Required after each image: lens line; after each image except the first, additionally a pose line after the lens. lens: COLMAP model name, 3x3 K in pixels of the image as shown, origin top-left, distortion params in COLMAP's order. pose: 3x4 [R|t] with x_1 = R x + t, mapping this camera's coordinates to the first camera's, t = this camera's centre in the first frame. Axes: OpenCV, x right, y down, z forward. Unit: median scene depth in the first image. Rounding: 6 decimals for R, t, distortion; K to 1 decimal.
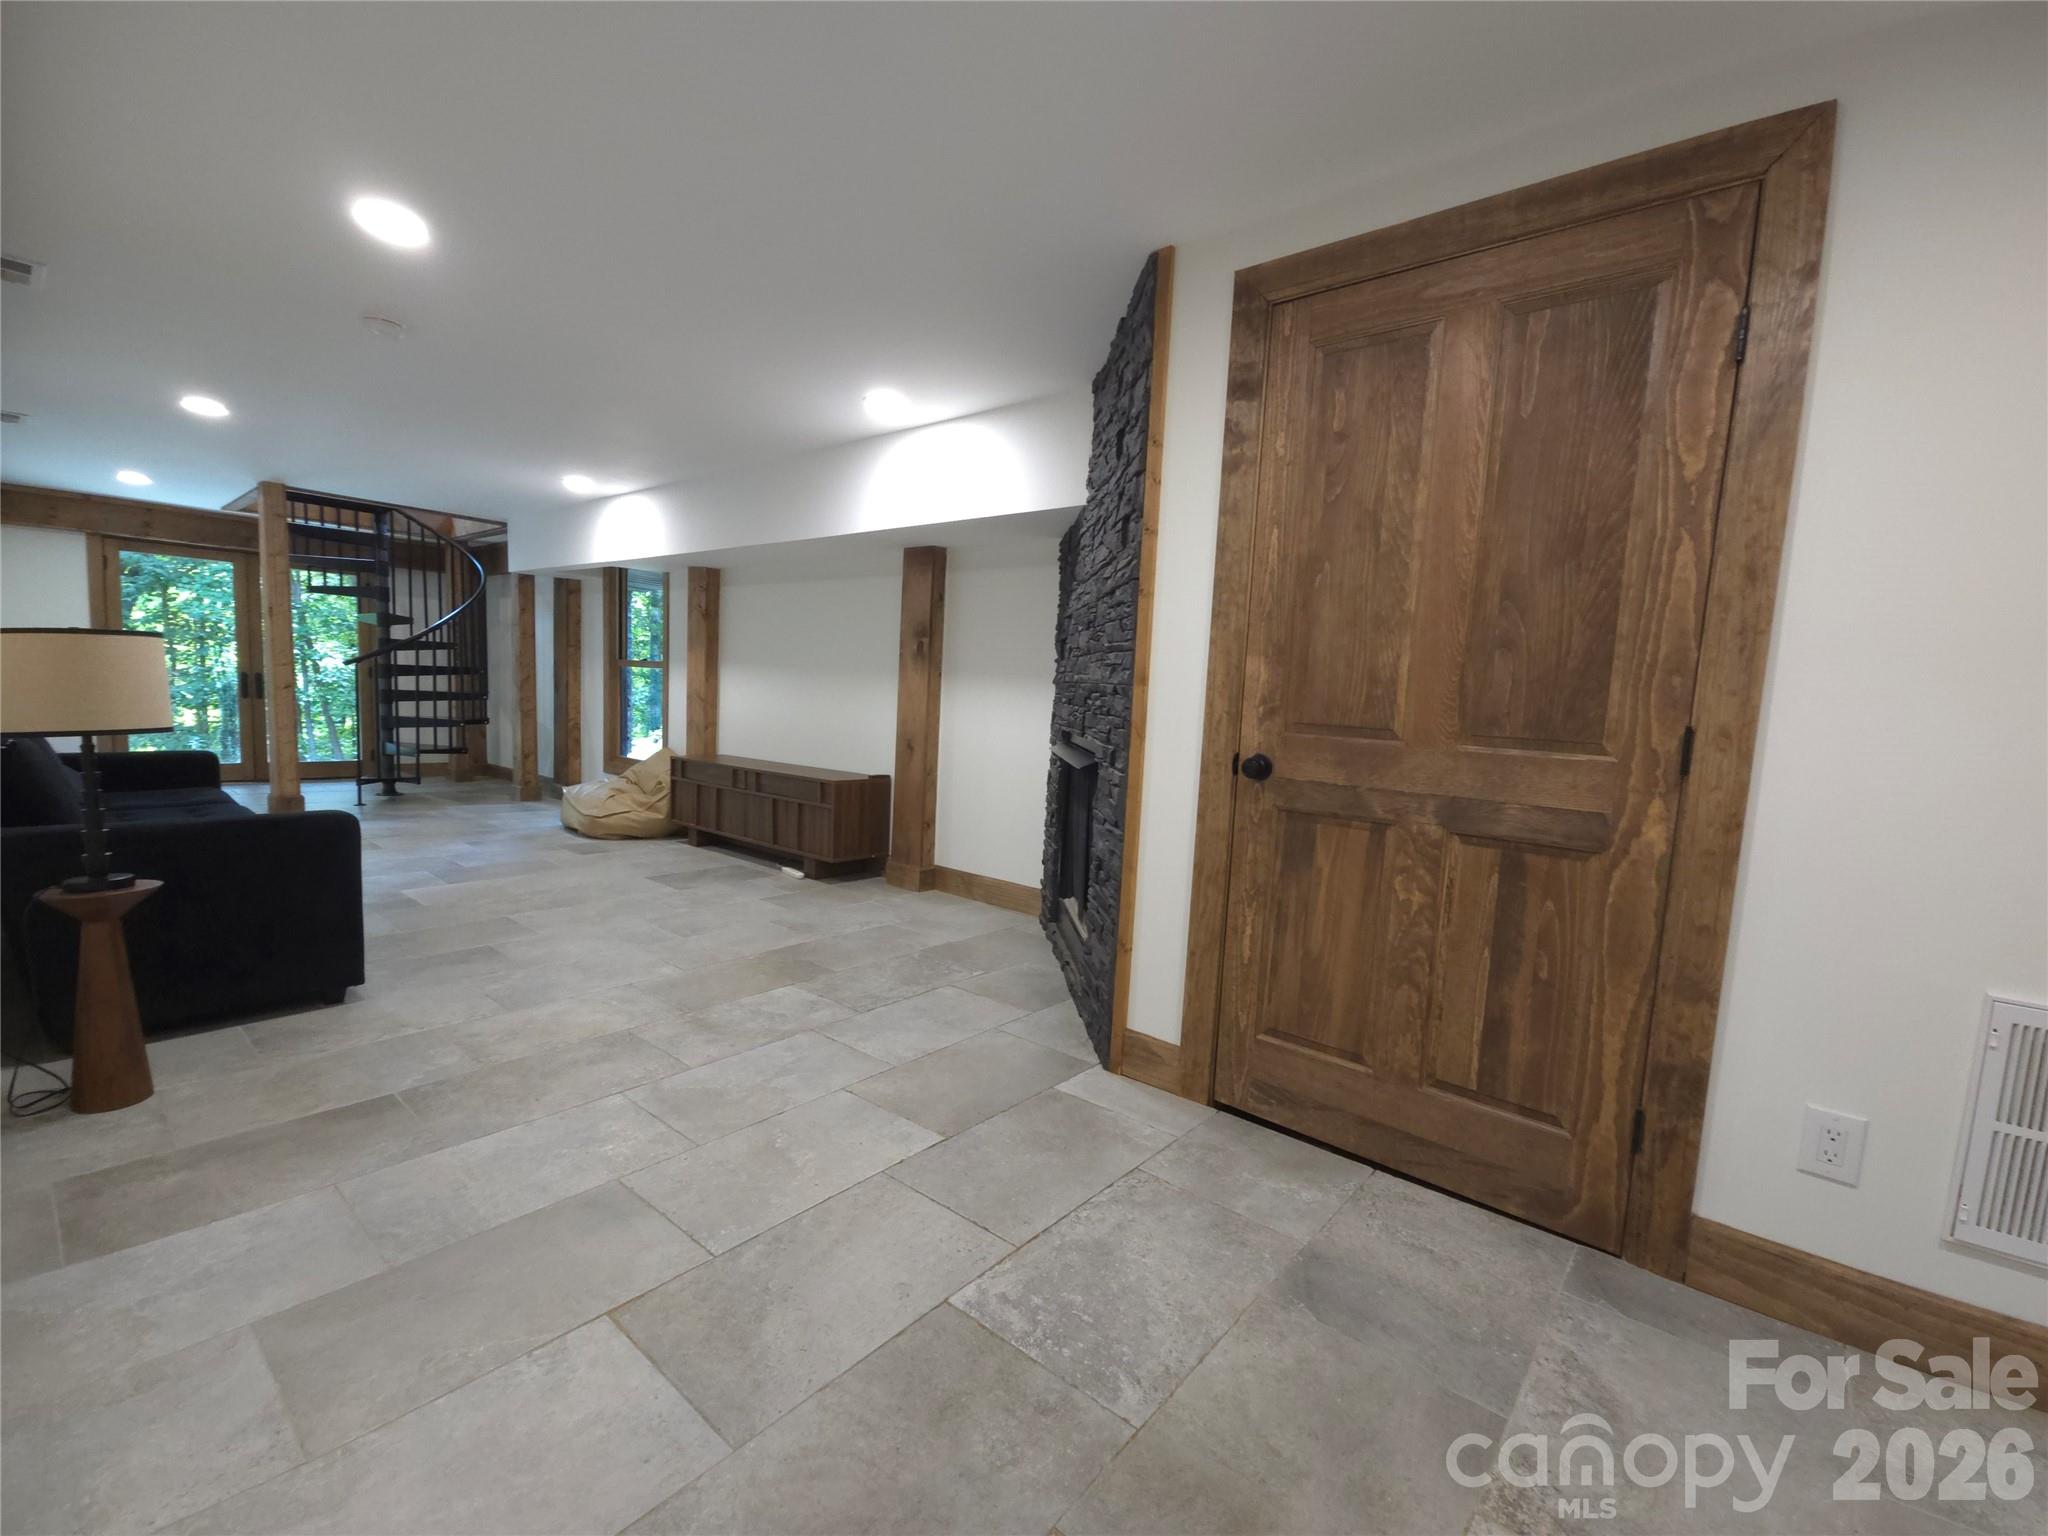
lens RADIAL K [[876.0, 0, 1021.4], [0, 876.0, 783.6], [0, 0, 1]] dist [0.002533, -0.003521]
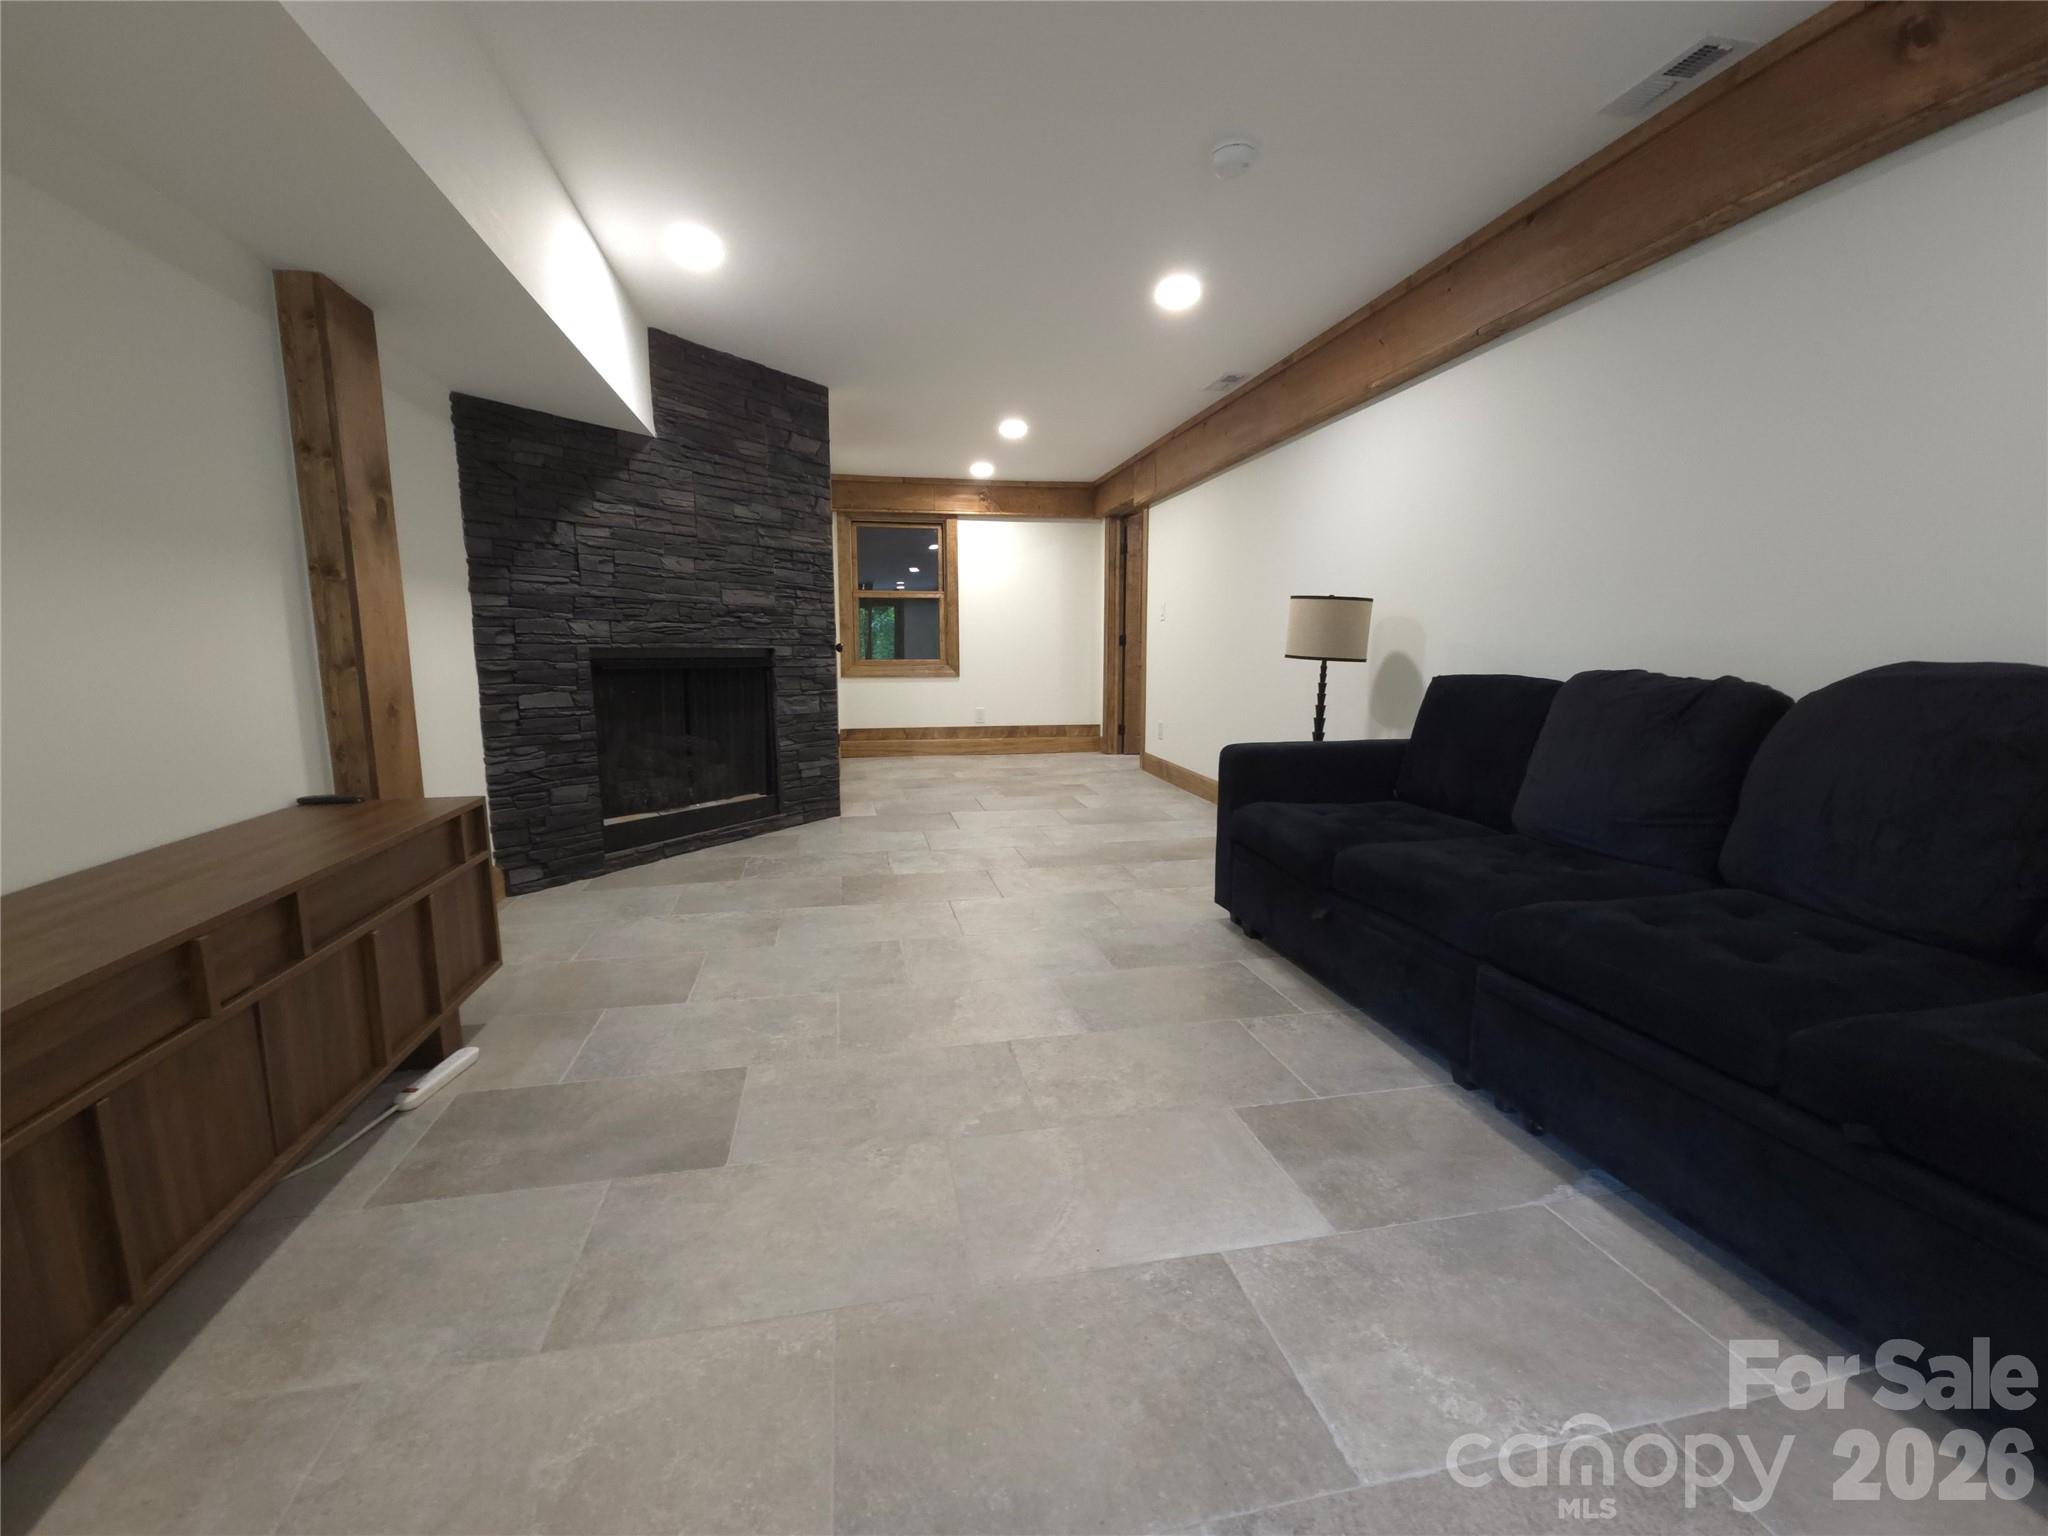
lens RADIAL K [[876.0, 0, 1024.0], [0, 876.0, 771.5], [0, 0, 1]] dist [0.002533, -0.003521]
pose [[-0.791587, -0.136283, 0.595665, -0.954700], [0.026932, 0.966084, 0.256822, -0.172859], [-0.610462, 0.219339, -0.761069, 1.555015]]
